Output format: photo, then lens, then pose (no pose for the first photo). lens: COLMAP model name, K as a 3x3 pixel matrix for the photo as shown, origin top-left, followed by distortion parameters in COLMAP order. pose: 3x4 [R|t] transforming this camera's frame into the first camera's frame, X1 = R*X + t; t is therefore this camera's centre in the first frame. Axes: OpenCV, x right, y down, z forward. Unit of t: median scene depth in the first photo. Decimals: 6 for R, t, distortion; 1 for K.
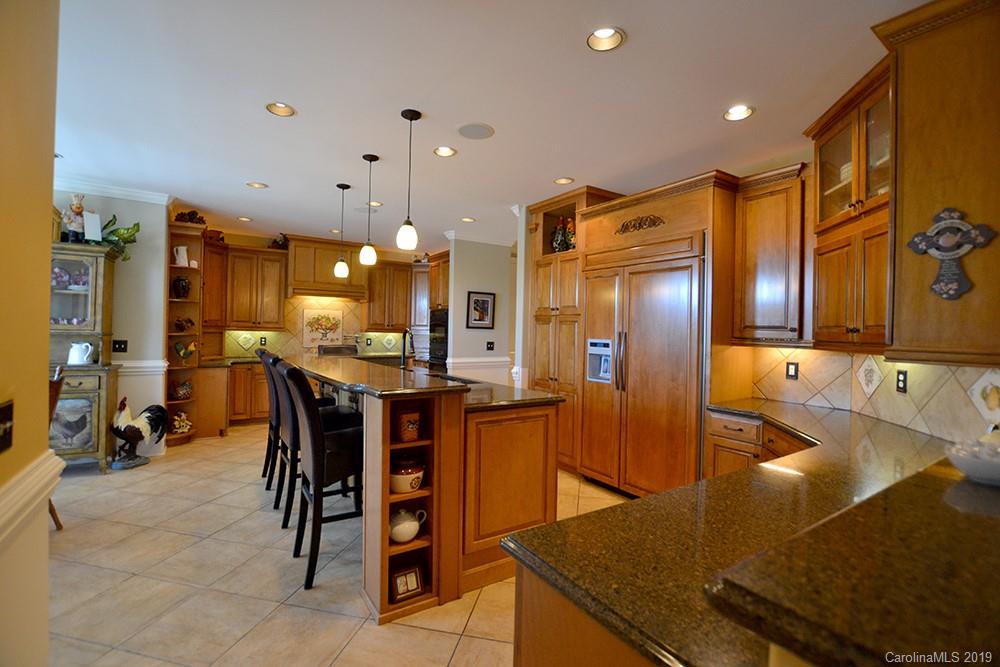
lens RADIAL K [[444.8, 0, 496.6], [0, 444.8, 331.0], [0, 0, 1]] dist [-0.026052, 0.000554]
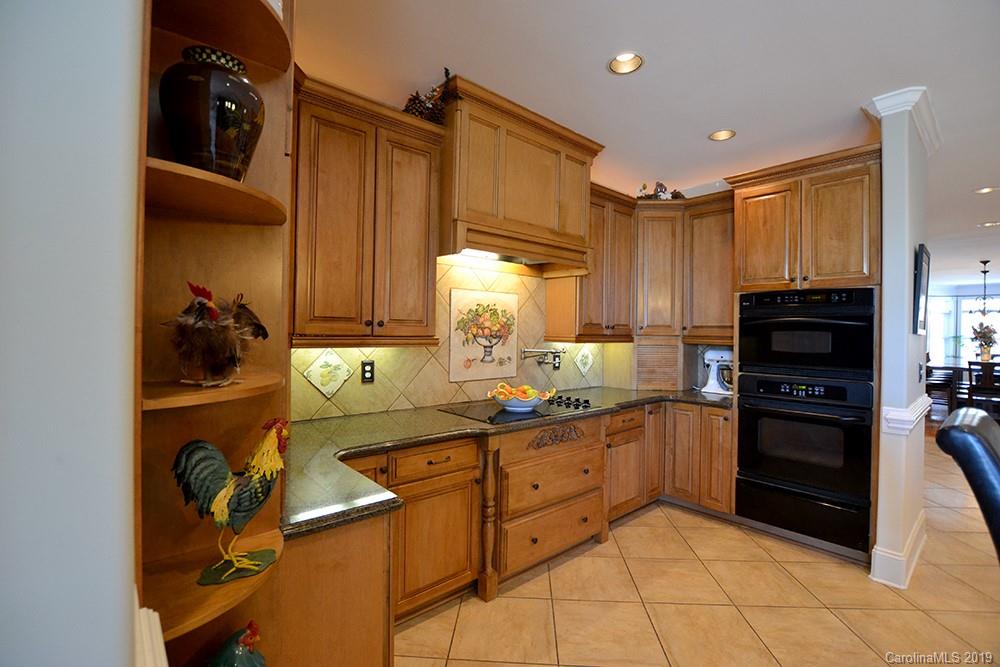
lens RADIAL K [[444.8, 0, 504.2], [0, 444.8, 331.6], [0, 0, 1]] dist [-0.026052, 0.000554]
pose [[0.986863, -0.010821, 0.161197, -0.485906], [0.010378, 0.999940, 0.003595, -0.011846], [-0.161226, -0.001874, 0.986916, 0.623335]]
